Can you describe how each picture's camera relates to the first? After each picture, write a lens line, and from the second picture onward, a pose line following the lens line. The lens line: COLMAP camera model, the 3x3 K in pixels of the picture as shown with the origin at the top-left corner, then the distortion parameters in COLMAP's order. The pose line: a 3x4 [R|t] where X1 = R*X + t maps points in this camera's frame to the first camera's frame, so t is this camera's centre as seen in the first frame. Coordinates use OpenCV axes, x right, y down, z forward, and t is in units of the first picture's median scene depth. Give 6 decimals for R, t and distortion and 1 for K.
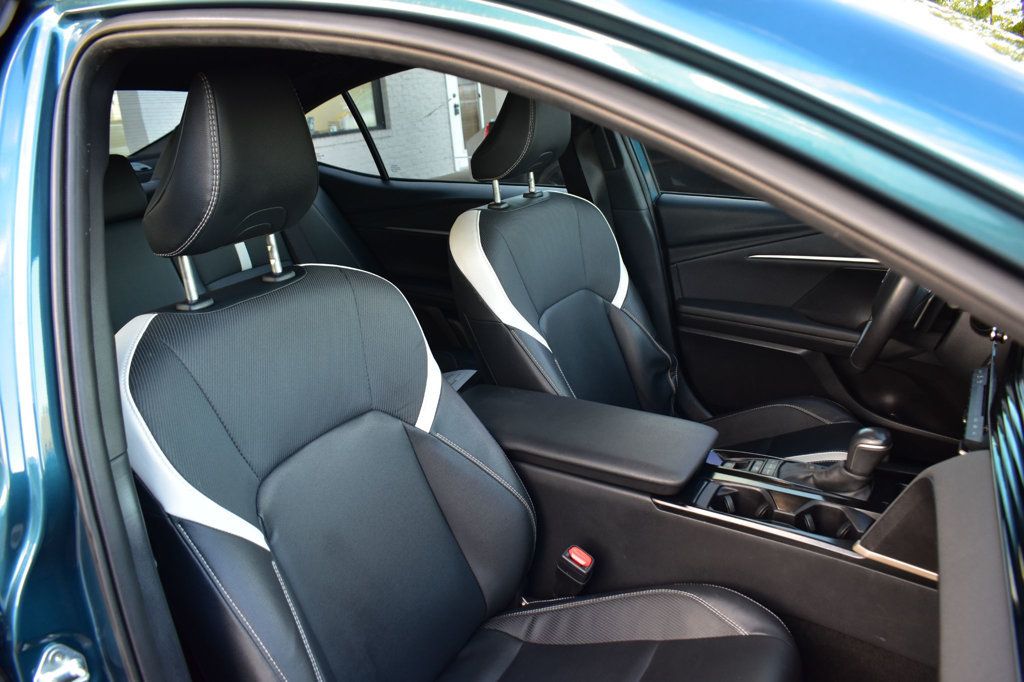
lens RADIAL K [[800.1, 0, 513.2], [0, 800.1, 337.2], [0, 0, 1]] dist [-0.091960, 0.011012]
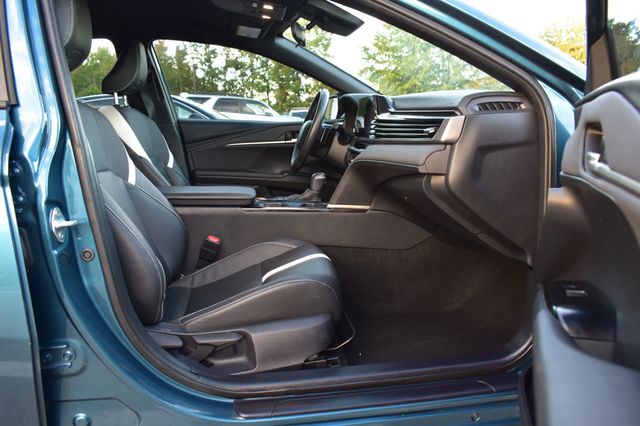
lens RADIAL K [[500.1, 0, 319.5], [0, 500.1, 212.9], [0, 0, 1]] dist [-0.091960, 0.011012]
pose [[0.789113, -0.061125, 0.611200, -0.332054], [0.156178, 0.982302, -0.103402, 0.254782], [-0.594062, 0.177052, 0.784693, -0.154916]]
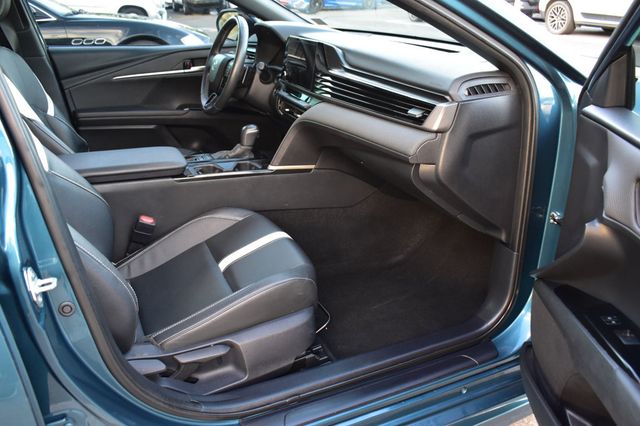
lens RADIAL K [[543.5, 0, 320.9], [0, 543.5, 215.3], [0, 0, 1]] dist [-0.091409, 0.006205]
pose [[0.585057, -0.259452, 0.768370, -0.419387], [0.212646, 0.963373, 0.163383, 0.096182], [-0.782617, 0.067803, 0.618800, -0.062547]]
